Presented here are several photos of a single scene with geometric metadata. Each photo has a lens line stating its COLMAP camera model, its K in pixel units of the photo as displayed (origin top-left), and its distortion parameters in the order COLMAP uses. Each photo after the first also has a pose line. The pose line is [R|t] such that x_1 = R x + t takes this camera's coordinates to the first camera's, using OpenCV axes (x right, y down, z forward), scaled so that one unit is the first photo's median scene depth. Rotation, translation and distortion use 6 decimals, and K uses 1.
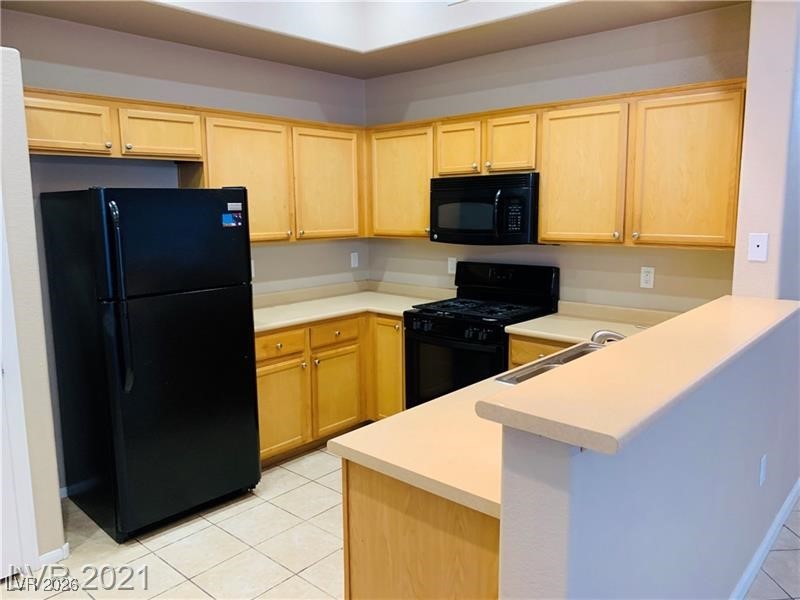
lens RADIAL K [[614.3, 0, 402.8], [0, 614.3, 301.5], [0, 0, 1]] dist [0.041164, -0.070345]
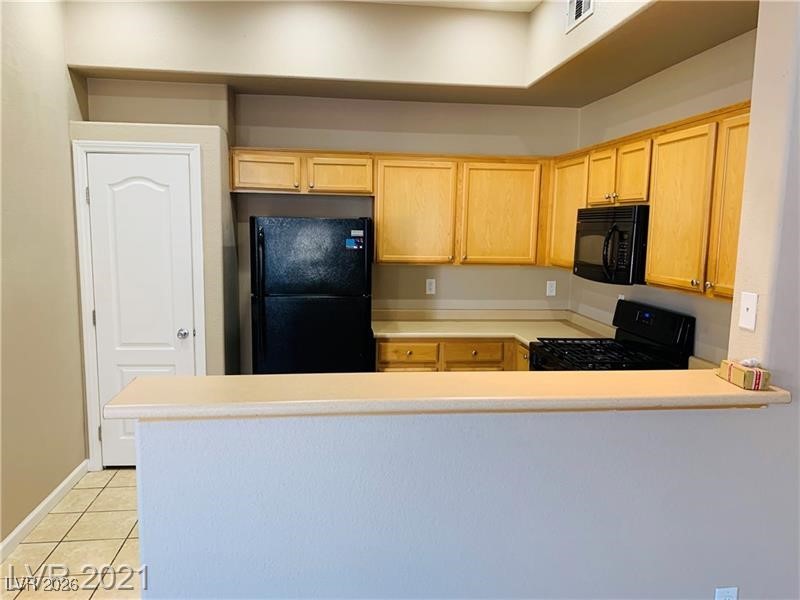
lens RADIAL K [[614.3, 0, 400.5], [0, 614.3, 316.7], [0, 0, 1]] dist [0.041164, -0.070345]
pose [[0.747408, 0.122982, -0.652884, 0.511945], [-0.127961, 0.990965, 0.040177, -0.039069], [0.651926, 0.053515, 0.756392, 0.104995]]
